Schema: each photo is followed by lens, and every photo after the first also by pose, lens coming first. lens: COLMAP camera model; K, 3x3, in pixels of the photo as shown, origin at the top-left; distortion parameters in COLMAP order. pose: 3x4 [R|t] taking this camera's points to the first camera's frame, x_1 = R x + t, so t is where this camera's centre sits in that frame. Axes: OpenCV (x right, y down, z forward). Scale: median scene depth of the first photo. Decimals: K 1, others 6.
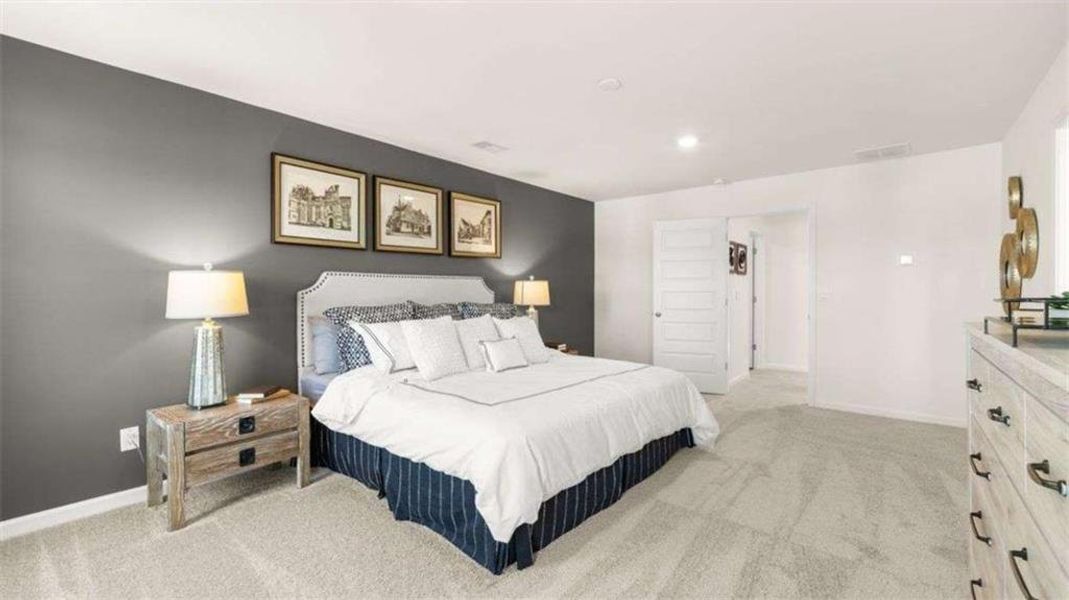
lens RADIAL K [[441.5, 0, 519.9], [0, 441.5, 299.4], [0, 0, 1]] dist [0.000866, 0.000054]
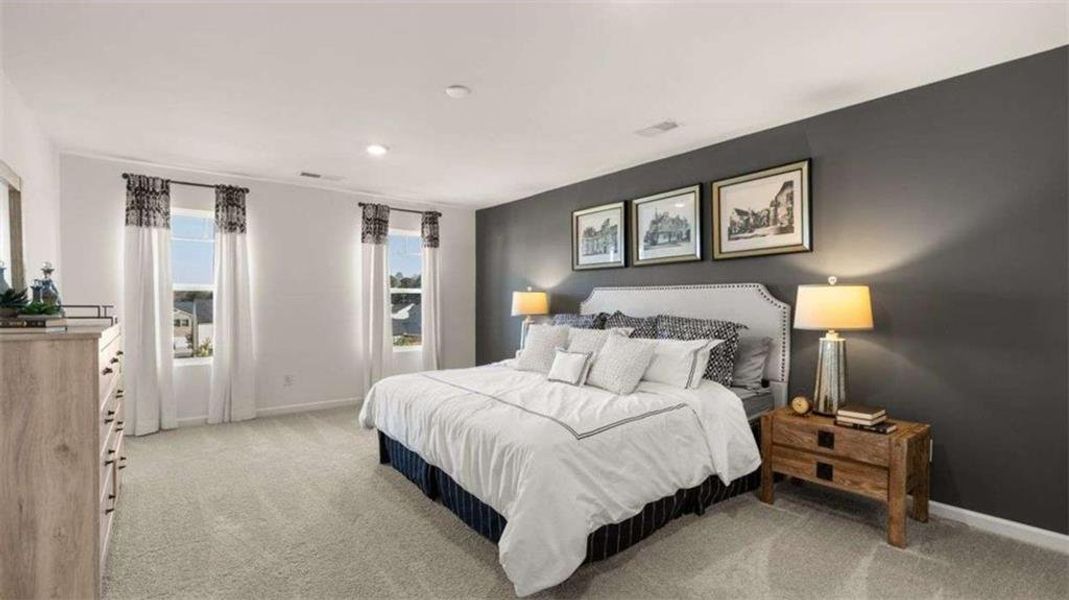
lens RADIAL K [[441.5, 0, 519.9], [0, 441.5, 299.4], [0, 0, 1]] dist [0.000866, 0.000054]
pose [[-0.173914, -0.004390, -0.984751, 0.730873], [-0.021795, 0.999762, -0.000608, -0.018758], [0.984520, 0.021357, -0.173968, 0.821107]]
